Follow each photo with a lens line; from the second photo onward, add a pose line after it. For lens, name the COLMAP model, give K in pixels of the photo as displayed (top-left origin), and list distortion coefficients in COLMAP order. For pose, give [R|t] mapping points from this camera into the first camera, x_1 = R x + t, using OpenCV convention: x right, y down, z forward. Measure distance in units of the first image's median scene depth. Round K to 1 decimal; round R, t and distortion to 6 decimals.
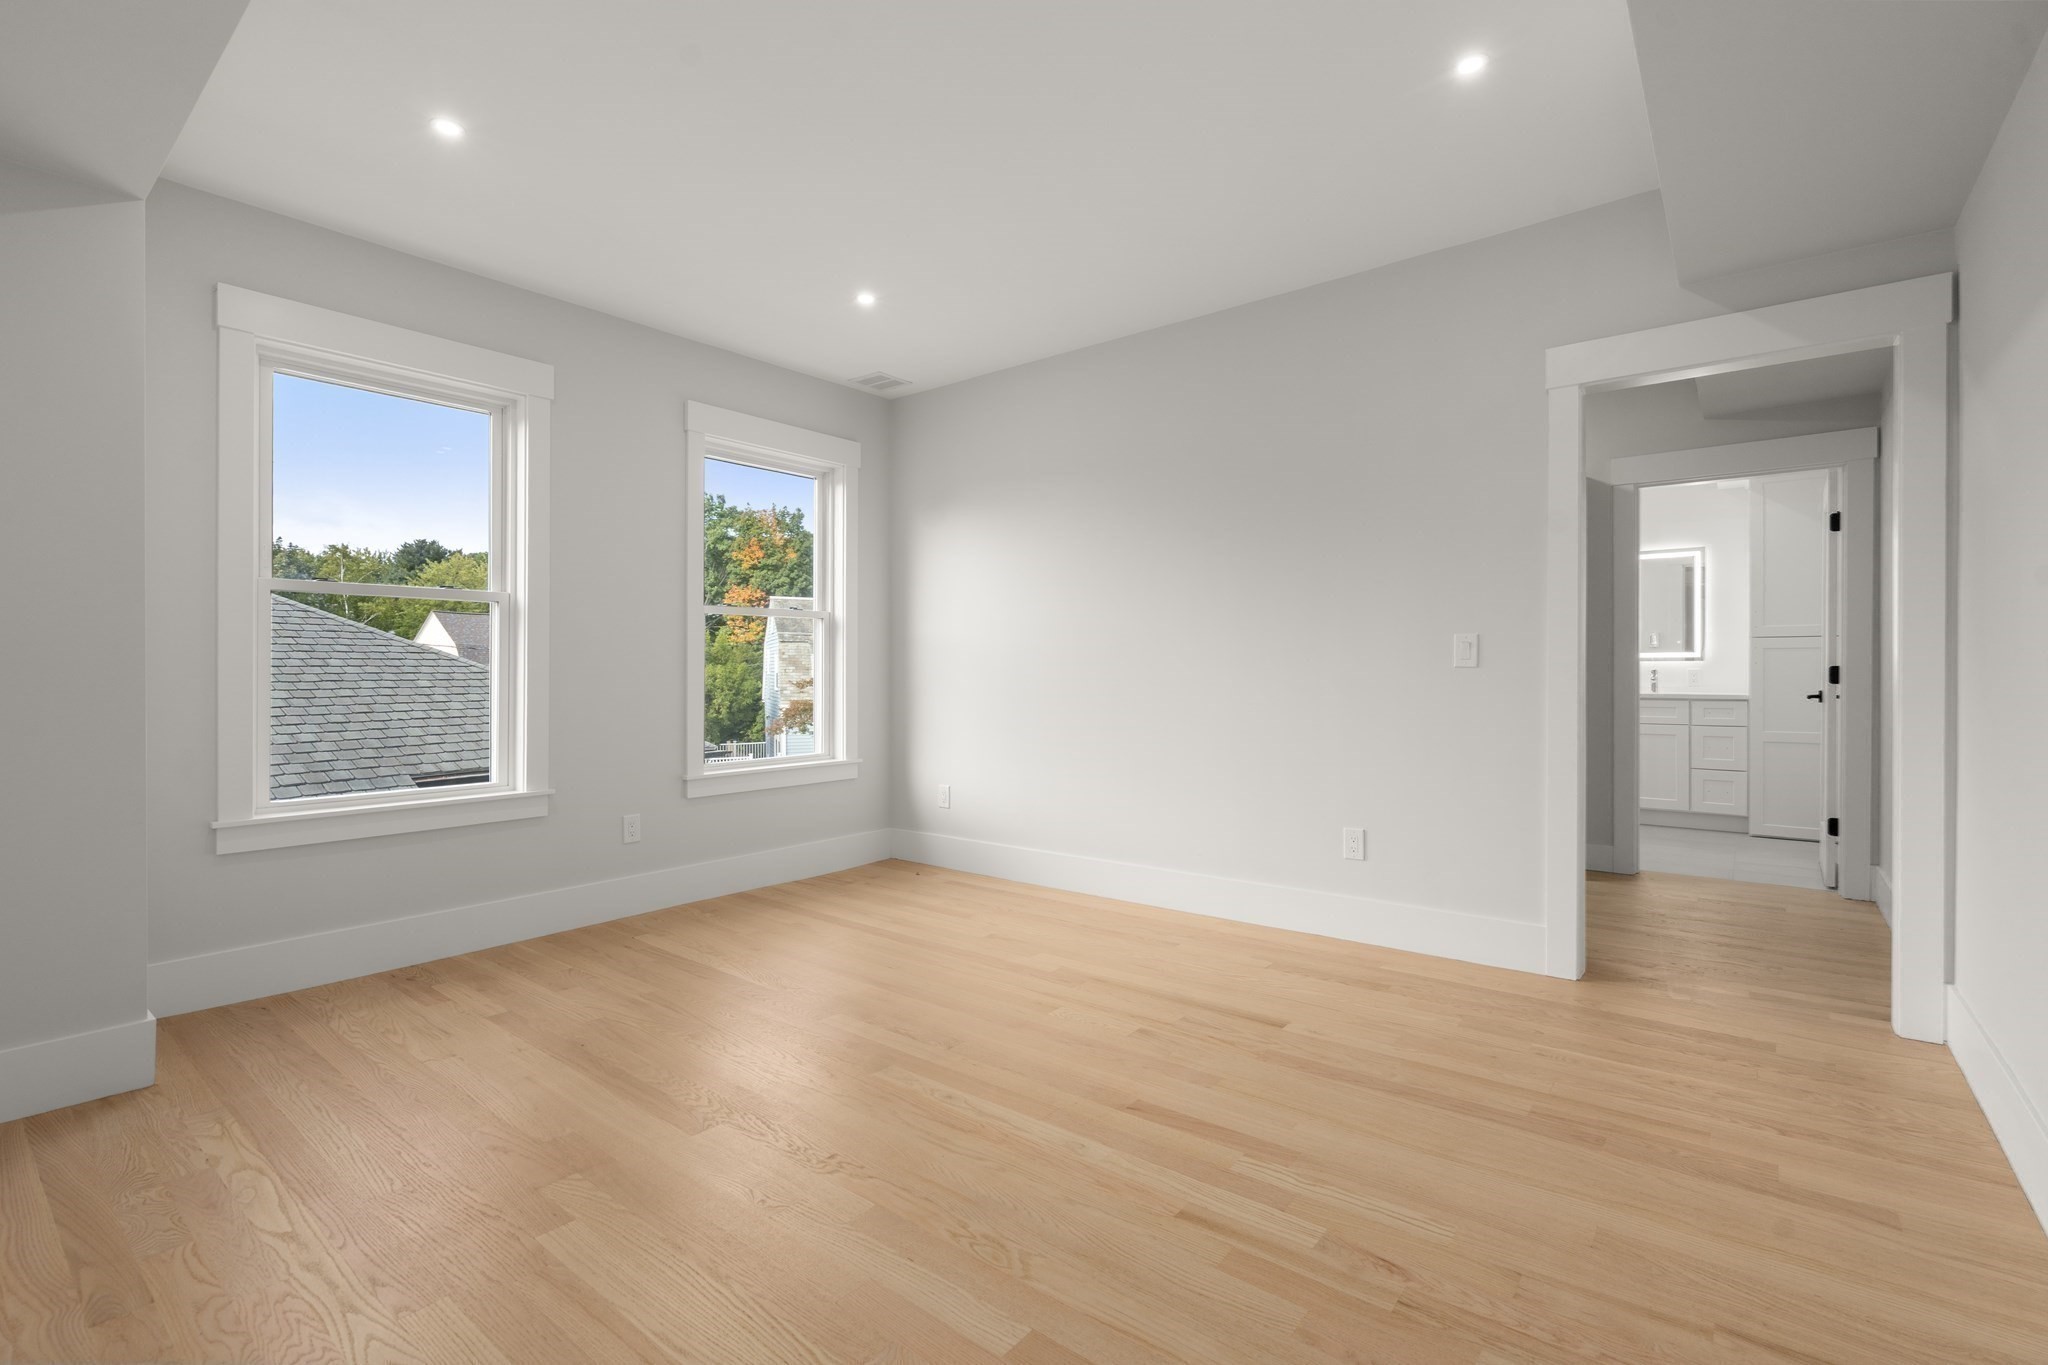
lens RADIAL K [[920.0, 0, 1002.7], [0, 920.0, 680.3], [0, 0, 1]] dist [-0.007187, -0.000189]
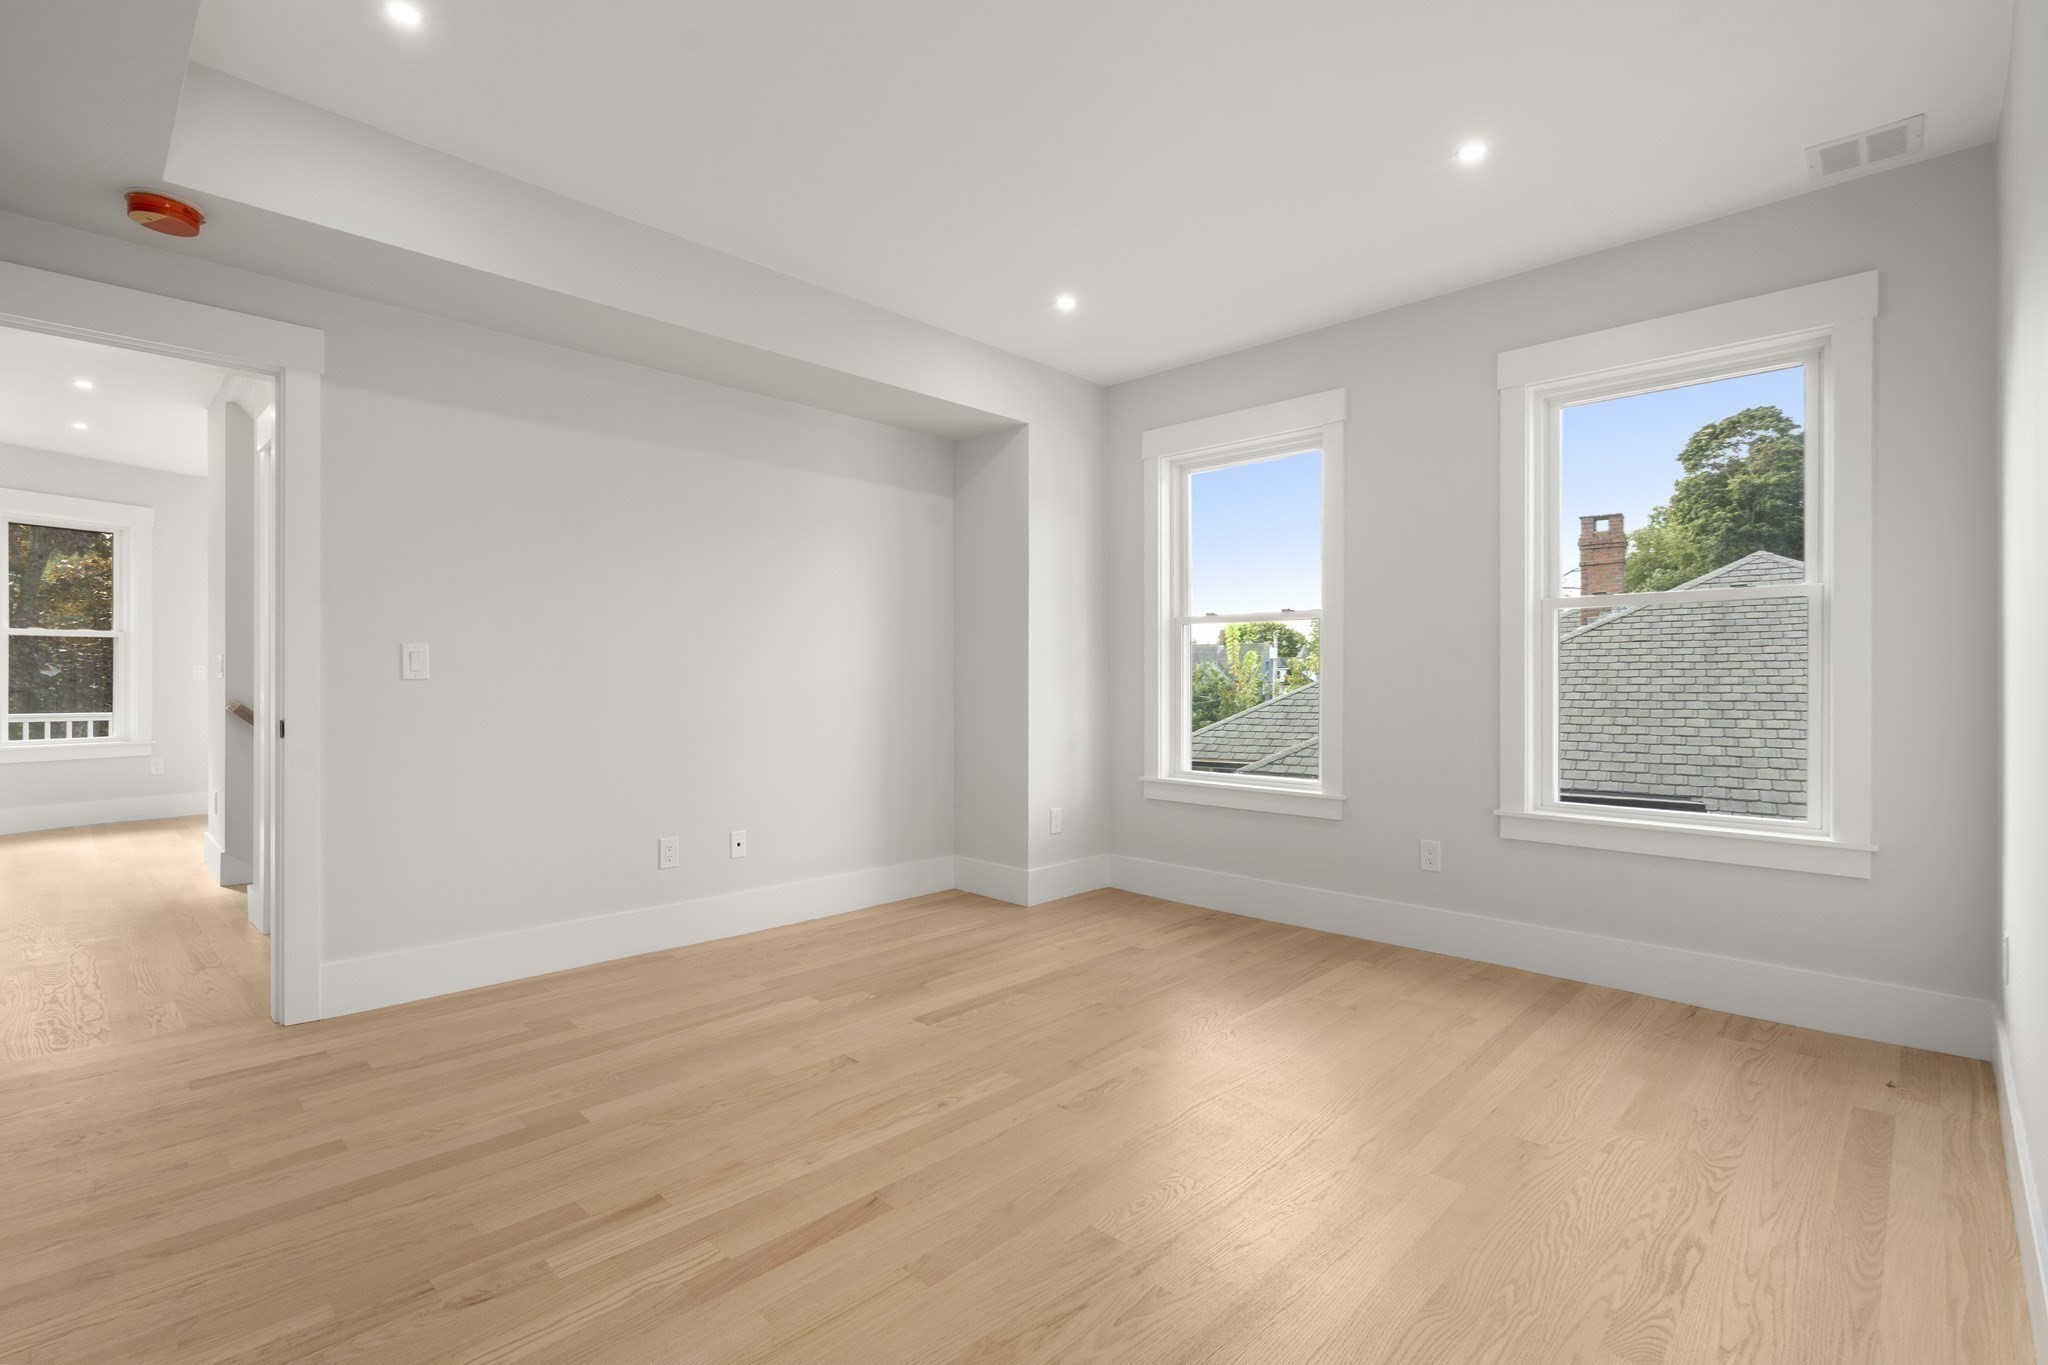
lens RADIAL K [[920.0, 0, 1002.7], [0, 920.0, 680.3], [0, 0, 1]] dist [-0.007187, -0.000189]
pose [[-0.086160, 0.000656, -0.996281, 1.002450], [-0.013744, 0.999904, 0.001847, -0.014055], [0.996186, 0.013852, -0.086143, 1.226595]]
